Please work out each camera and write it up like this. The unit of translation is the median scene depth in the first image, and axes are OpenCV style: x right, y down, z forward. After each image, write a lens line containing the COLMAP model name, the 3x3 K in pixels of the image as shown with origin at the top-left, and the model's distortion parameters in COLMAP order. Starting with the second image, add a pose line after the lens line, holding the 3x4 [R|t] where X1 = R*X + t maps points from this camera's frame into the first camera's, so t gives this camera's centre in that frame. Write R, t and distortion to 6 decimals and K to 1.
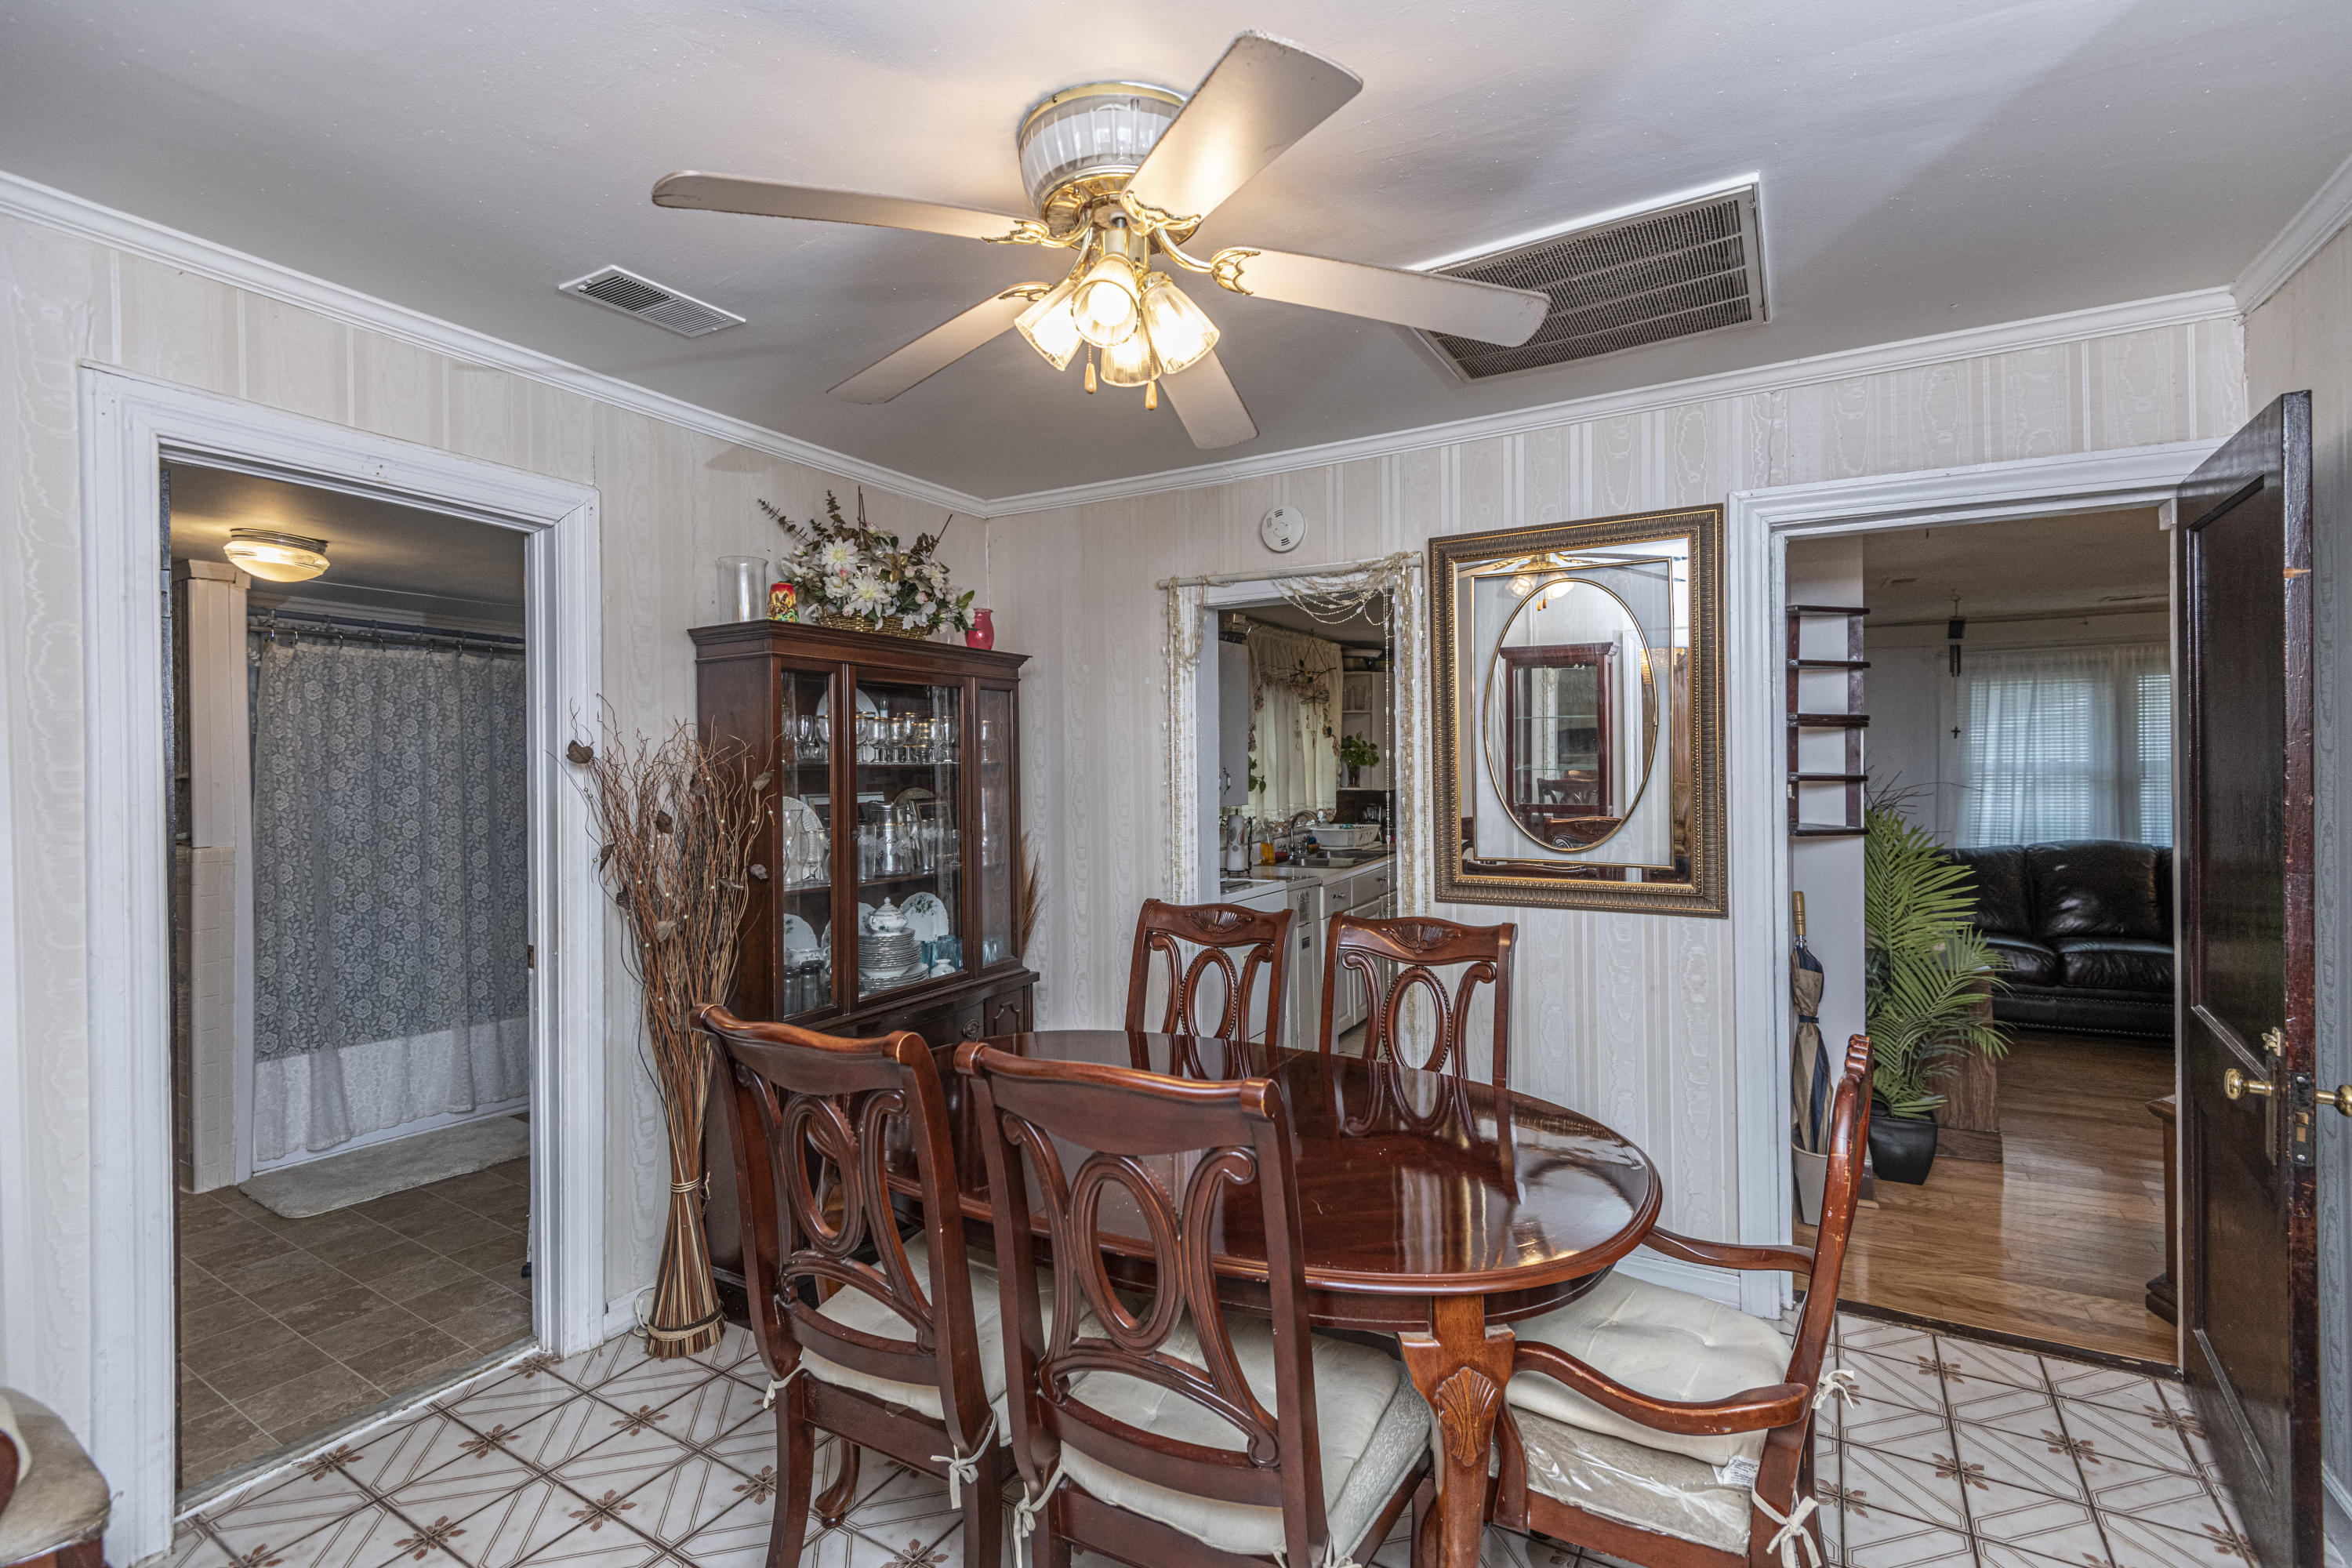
lens RADIAL K [[1050.5, 0, 1176.0], [0, 1050.5, 784.0], [0, 0, 1]] dist [0.012396, -0.017716]
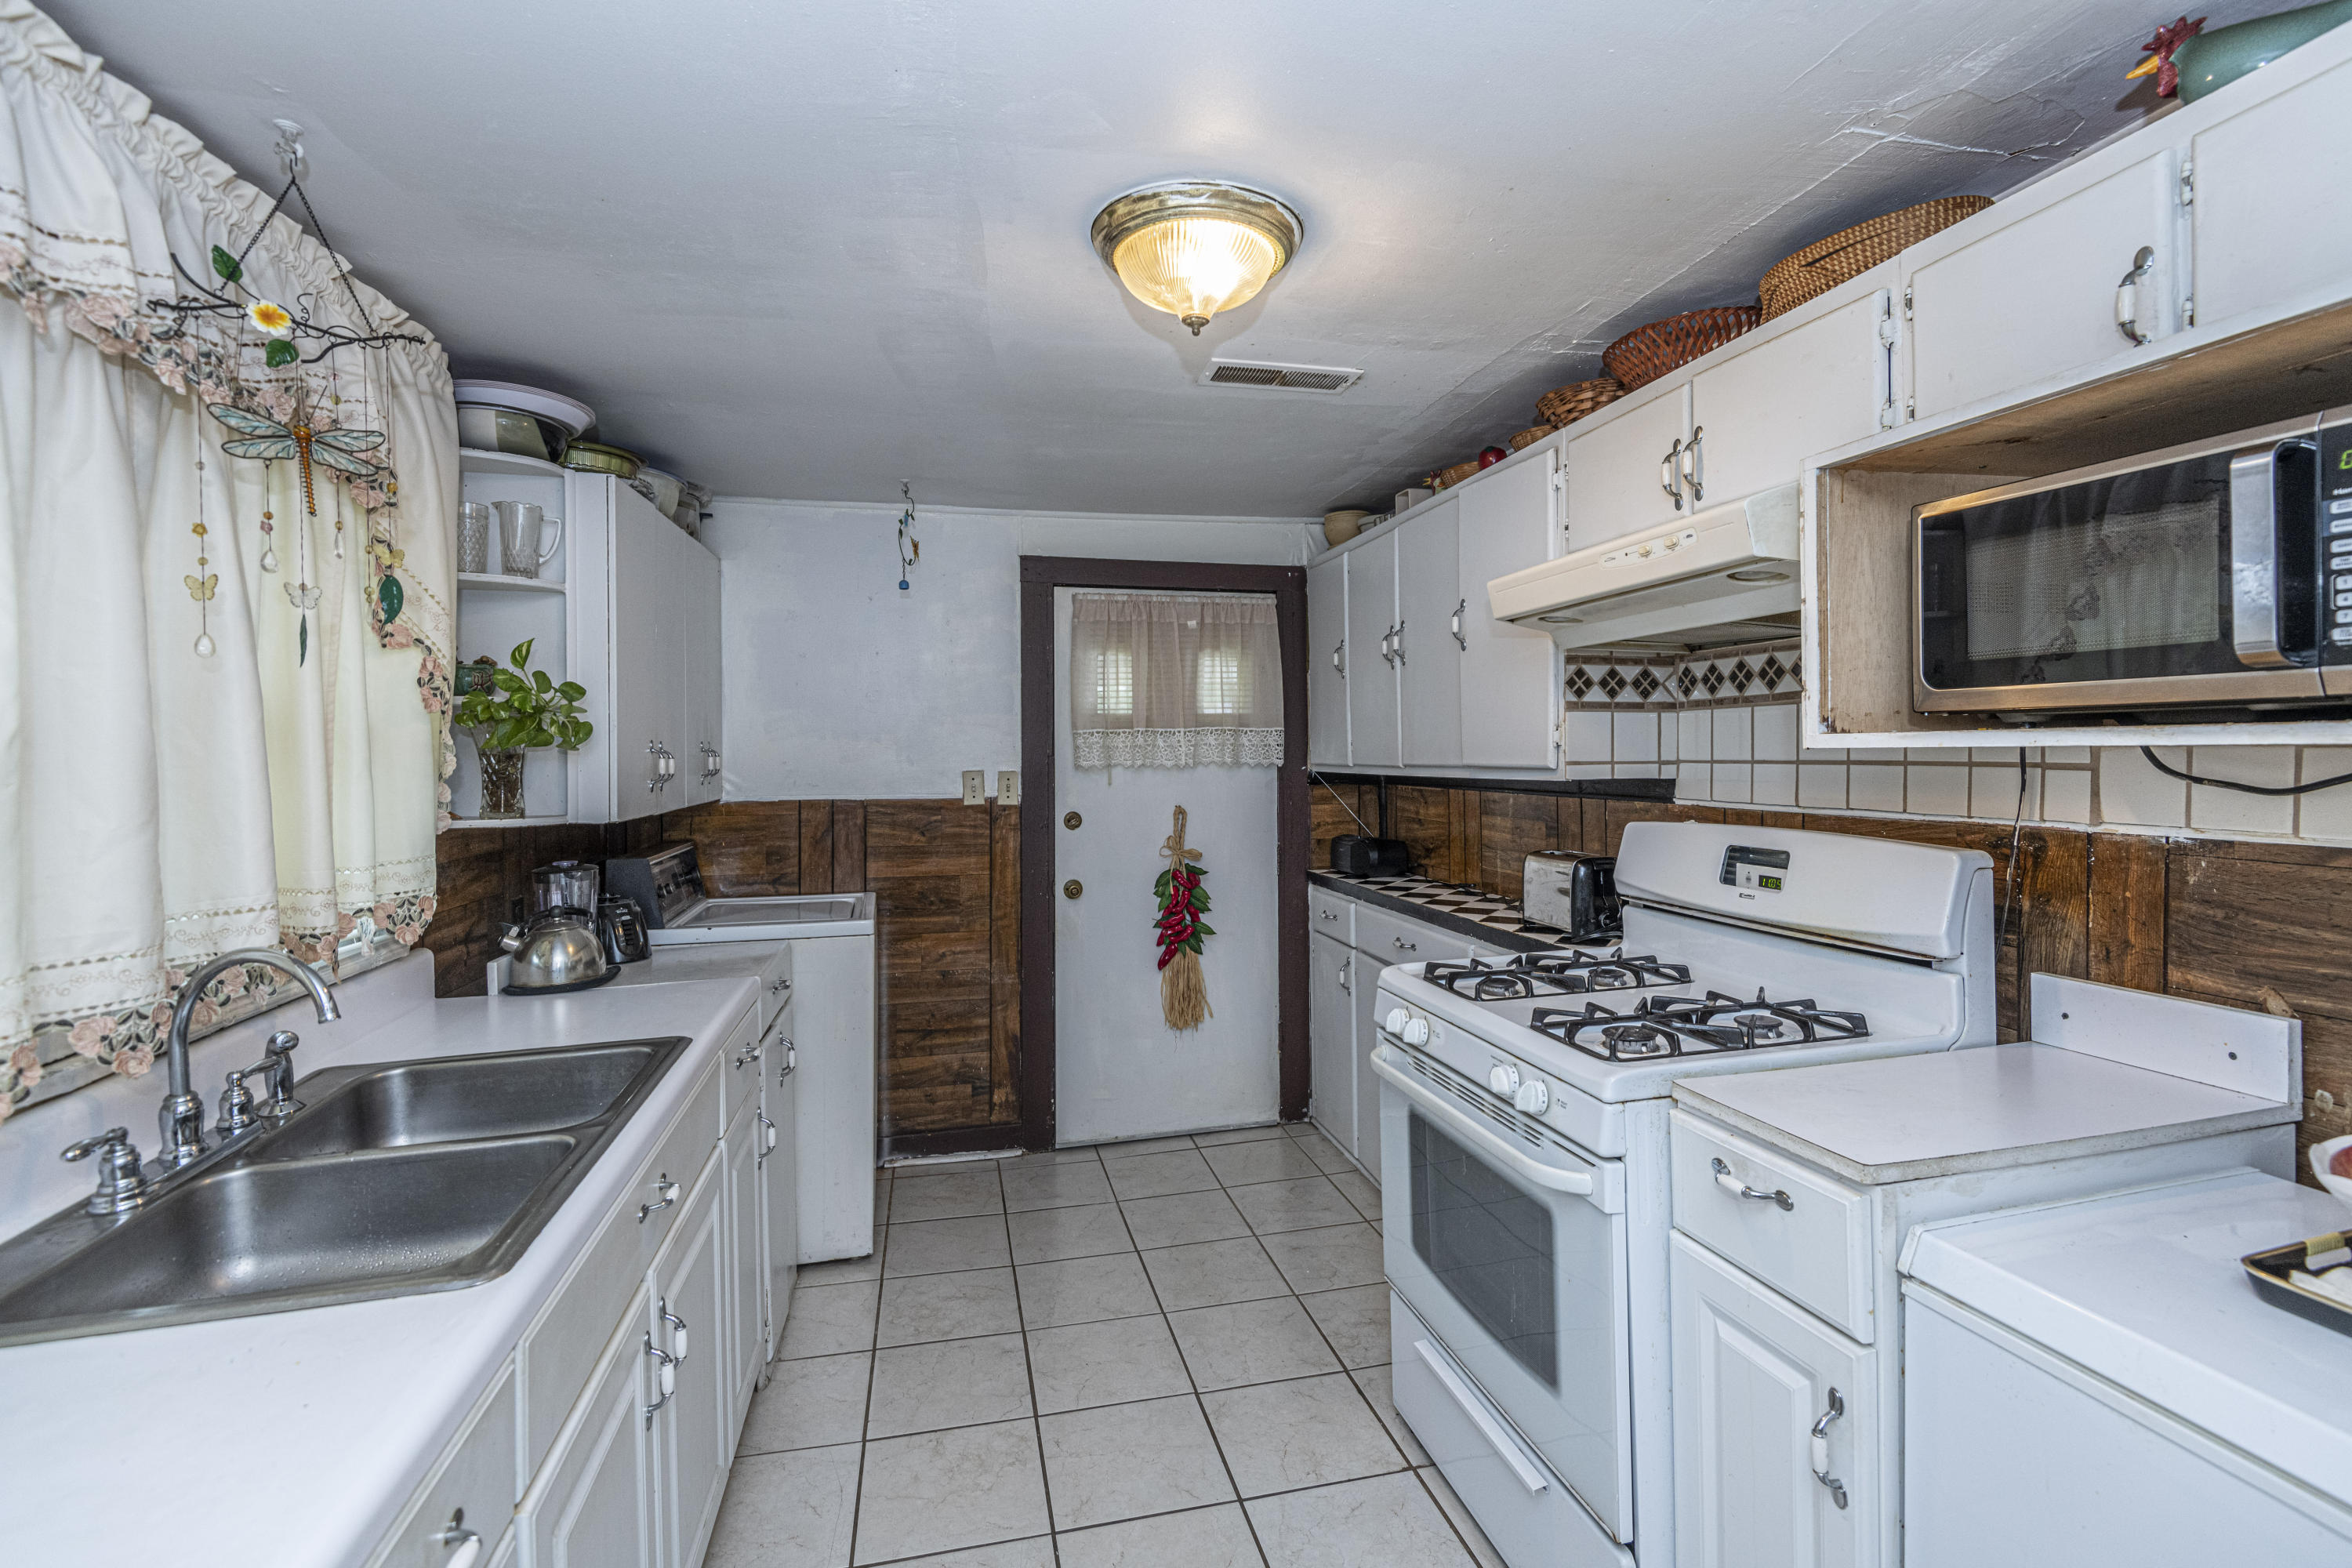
lens RADIAL K [[1059.8, 0, 1183.8], [0, 1059.8, 762.3], [0, 0, 1]] dist [0.033607, -0.018640]
pose [[0.732431, -0.006313, 0.680812, 0.315811], [0.026204, 0.999478, -0.018922, -0.006464], [-0.680336, 0.031699, 0.732214, 1.977486]]
